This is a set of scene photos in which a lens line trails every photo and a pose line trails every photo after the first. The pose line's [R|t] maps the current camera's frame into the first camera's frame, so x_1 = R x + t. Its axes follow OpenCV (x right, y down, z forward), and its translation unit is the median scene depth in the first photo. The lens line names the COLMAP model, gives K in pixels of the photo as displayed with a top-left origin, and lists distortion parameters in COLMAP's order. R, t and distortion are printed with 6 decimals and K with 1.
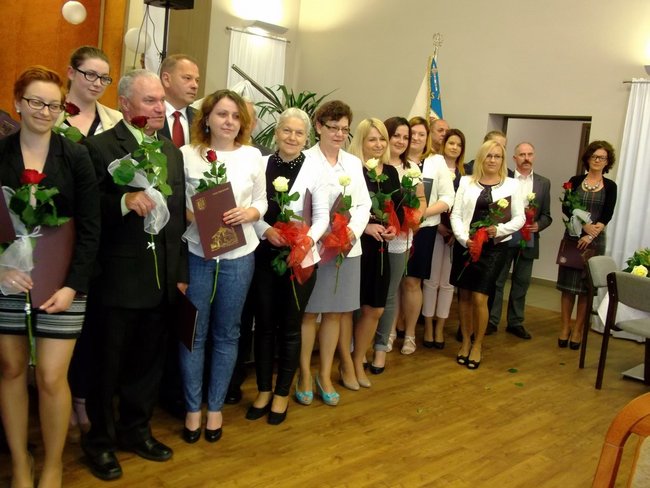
lens RADIAL K [[712.0, 0, 328.1], [0, 712.0, 238.4], [0, 0, 1]] dist [0.010922, 0.000000]
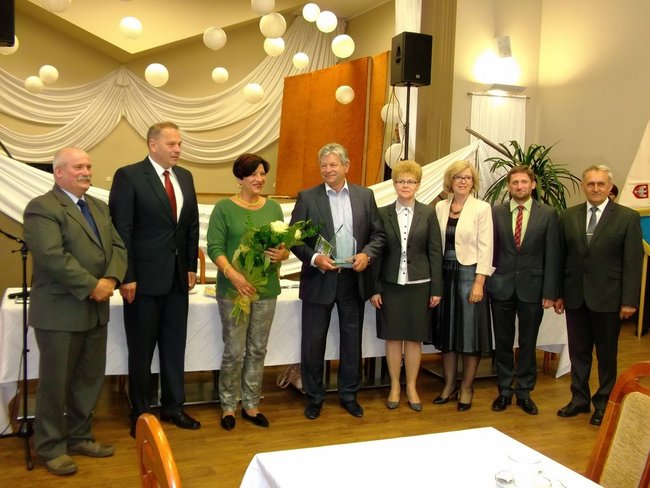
lens RADIAL K [[712.0, 0, 330.0], [0, 712.0, 247.0], [0, 0, 1]] dist [0.010922, 0.000000]
pose [[0.917080, -0.033378, -0.397303, 0.241887], [0.011446, 0.998283, -0.057445, 0.027543], [0.398538, 0.048134, 0.915888, -0.280791]]
